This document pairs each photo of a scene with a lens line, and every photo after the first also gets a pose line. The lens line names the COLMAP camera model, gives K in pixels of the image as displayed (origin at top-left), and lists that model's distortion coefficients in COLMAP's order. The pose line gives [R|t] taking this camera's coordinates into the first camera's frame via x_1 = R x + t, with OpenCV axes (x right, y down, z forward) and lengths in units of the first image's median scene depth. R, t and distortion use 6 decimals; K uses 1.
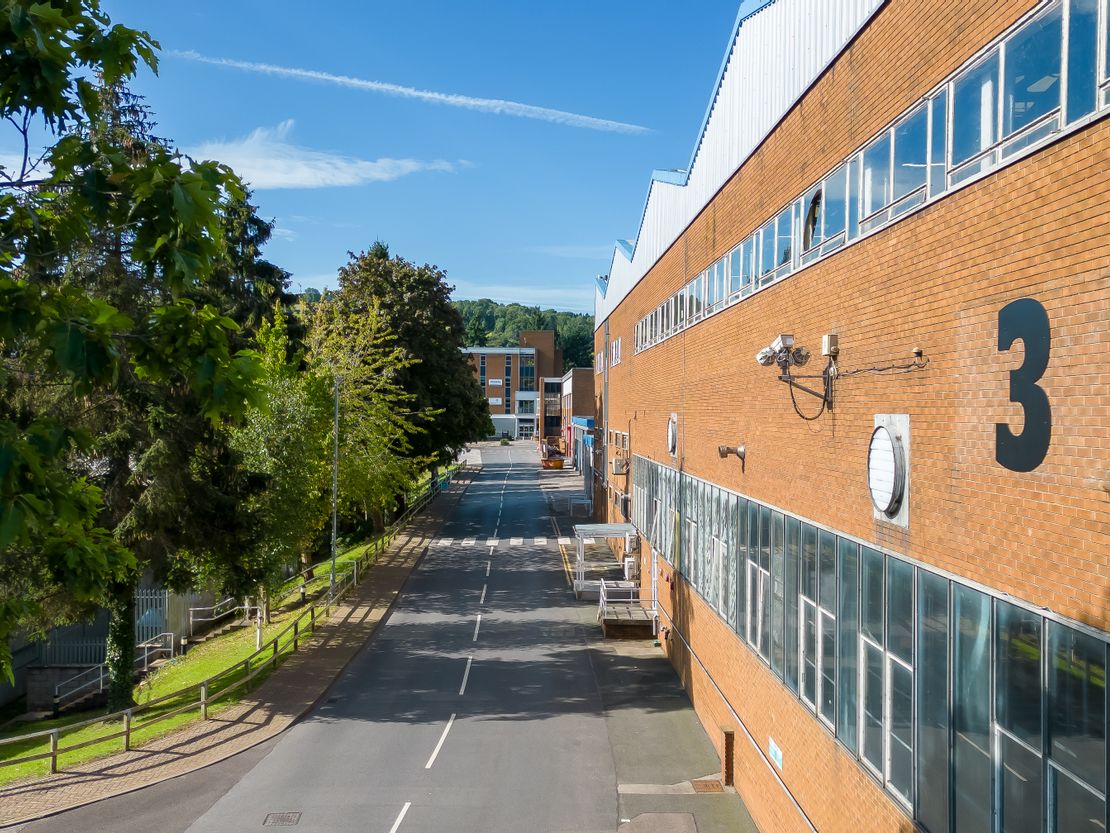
lens RADIAL K [[1001.9, 0, 555.0], [0, 1001.9, 416.5], [0, 0, 1]] dist [0.133602, -0.278304]
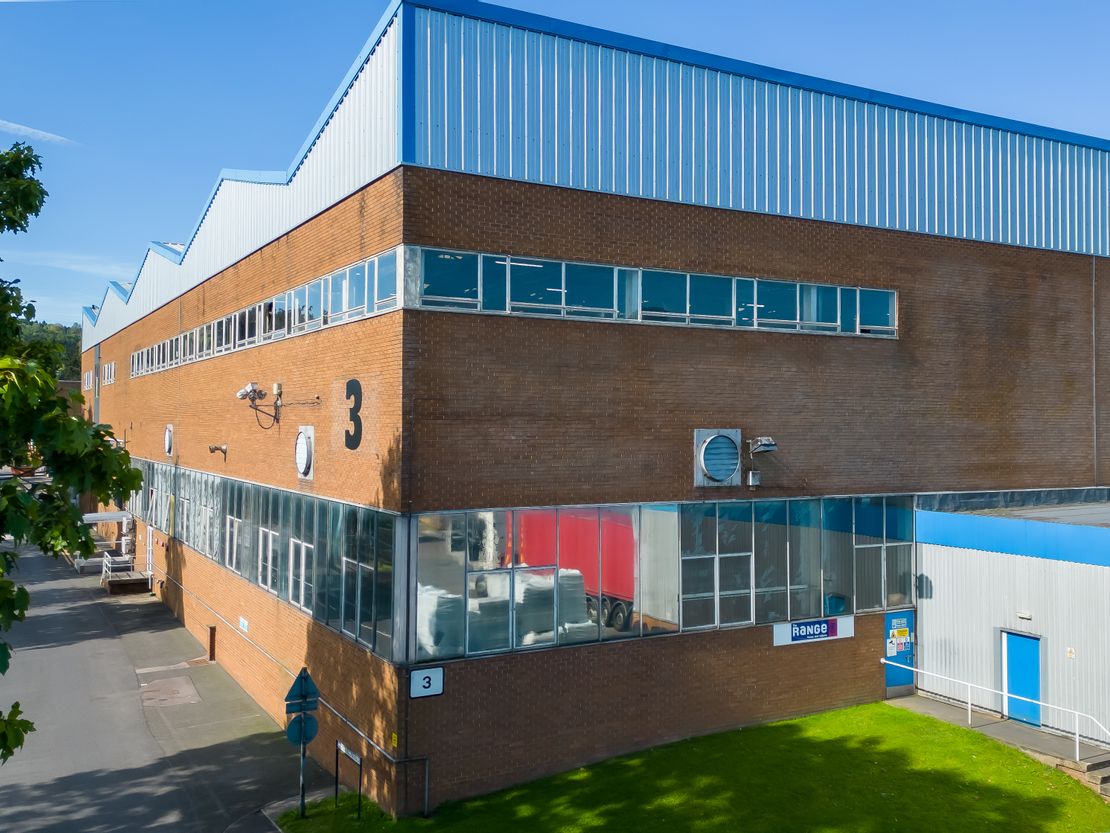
lens RADIAL K [[1001.9, 0, 555.0], [0, 1001.9, 416.5], [0, 0, 1]] dist [0.133602, -0.278304]
pose [[0.868481, 0.008084, 0.495656, -0.175993], [-0.002807, 0.999931, -0.011391, 0.000385], [-0.495714, 0.008501, 0.868444, -0.740817]]
